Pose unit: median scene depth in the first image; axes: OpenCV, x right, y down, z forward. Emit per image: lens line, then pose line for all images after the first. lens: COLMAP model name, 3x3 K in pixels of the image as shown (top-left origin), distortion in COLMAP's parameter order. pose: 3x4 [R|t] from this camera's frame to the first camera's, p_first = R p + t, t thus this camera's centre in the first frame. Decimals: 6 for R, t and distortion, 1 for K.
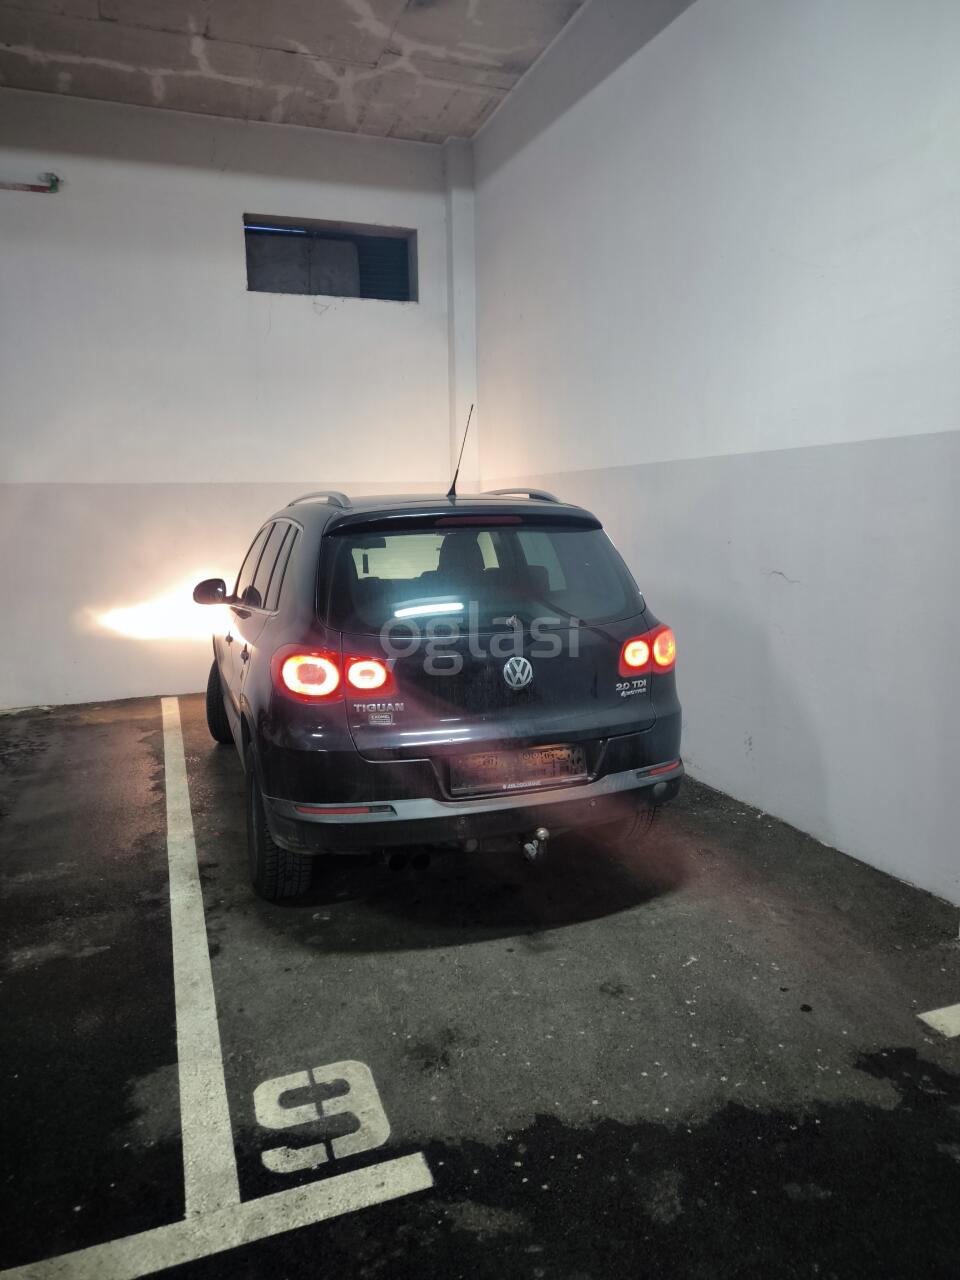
lens RADIAL K [[896.3, 0, 480.0], [0, 896.3, 640.0], [0, 0, 1]] dist [0.042945, -0.032064]
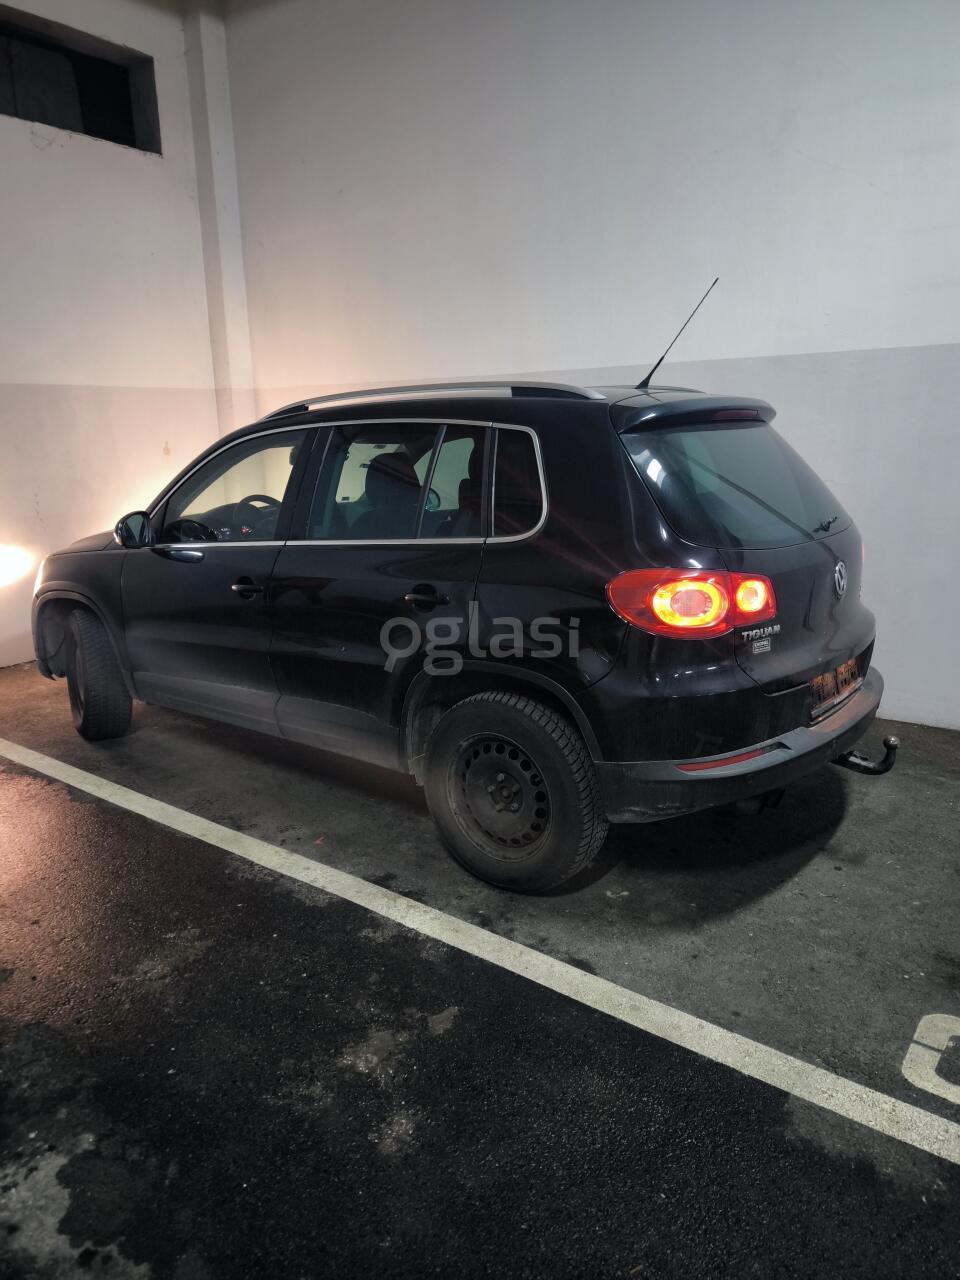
lens RADIAL K [[896.3, 0, 480.0], [0, 896.3, 640.0], [0, 0, 1]] dist [0.042945, -0.032064]
pose [[0.837526, -0.123841, 0.532179, -0.755979], [0.082531, 0.991474, 0.100836, -0.025571], [-0.540129, -0.040531, 0.840606, 0.398331]]
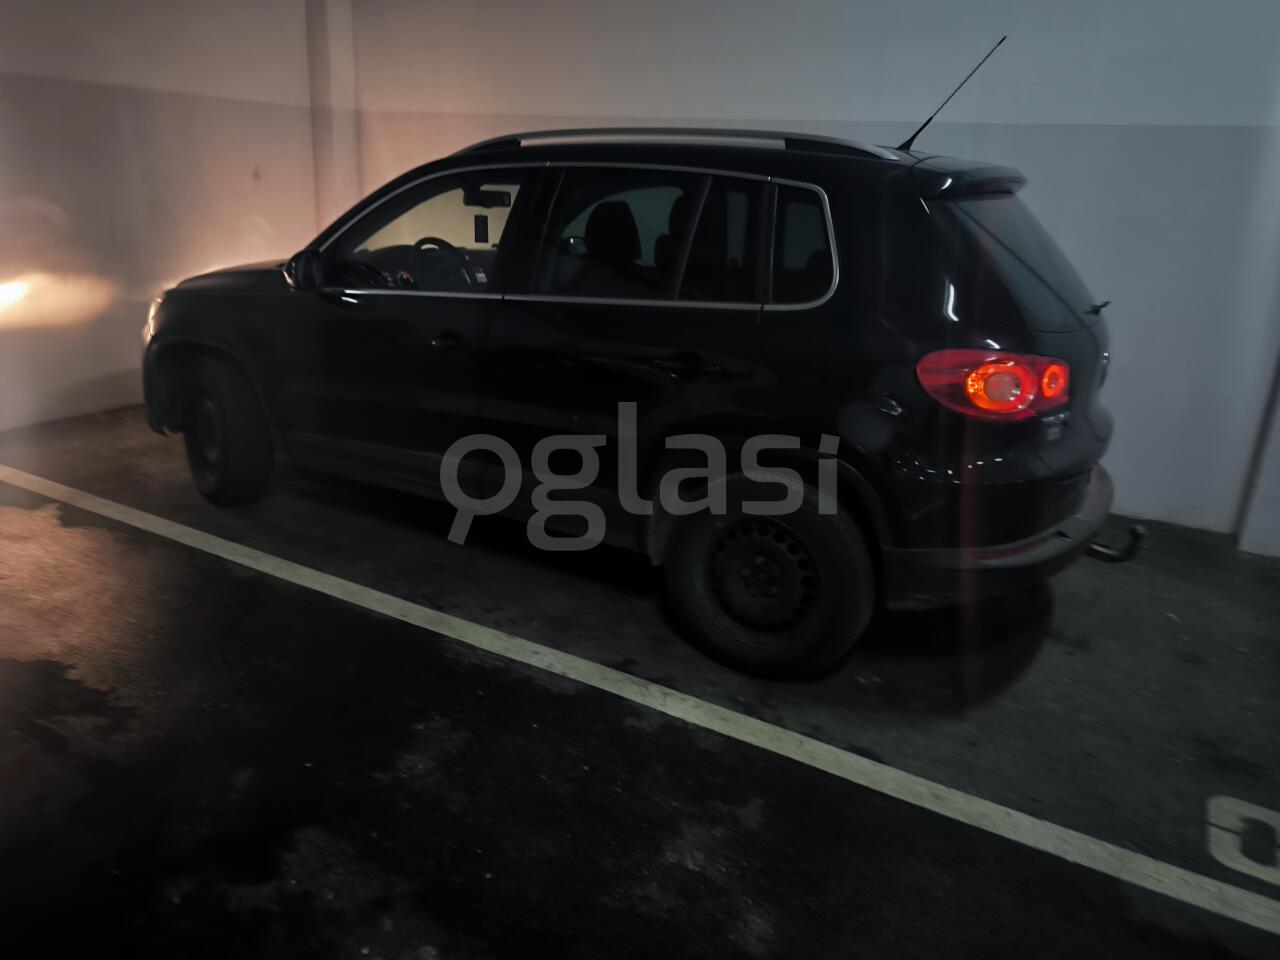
lens RADIAL K [[937.7, 0, 640.0], [0, 937.7, 480.0], [0, 0, 1]] dist [0.029998, -0.006373]
pose [[0.757792, -0.145313, 0.636109, -0.920403], [0.029170, 0.981456, 0.189454, -0.044093], [-0.651843, -0.125012, 0.747979, 0.554534]]
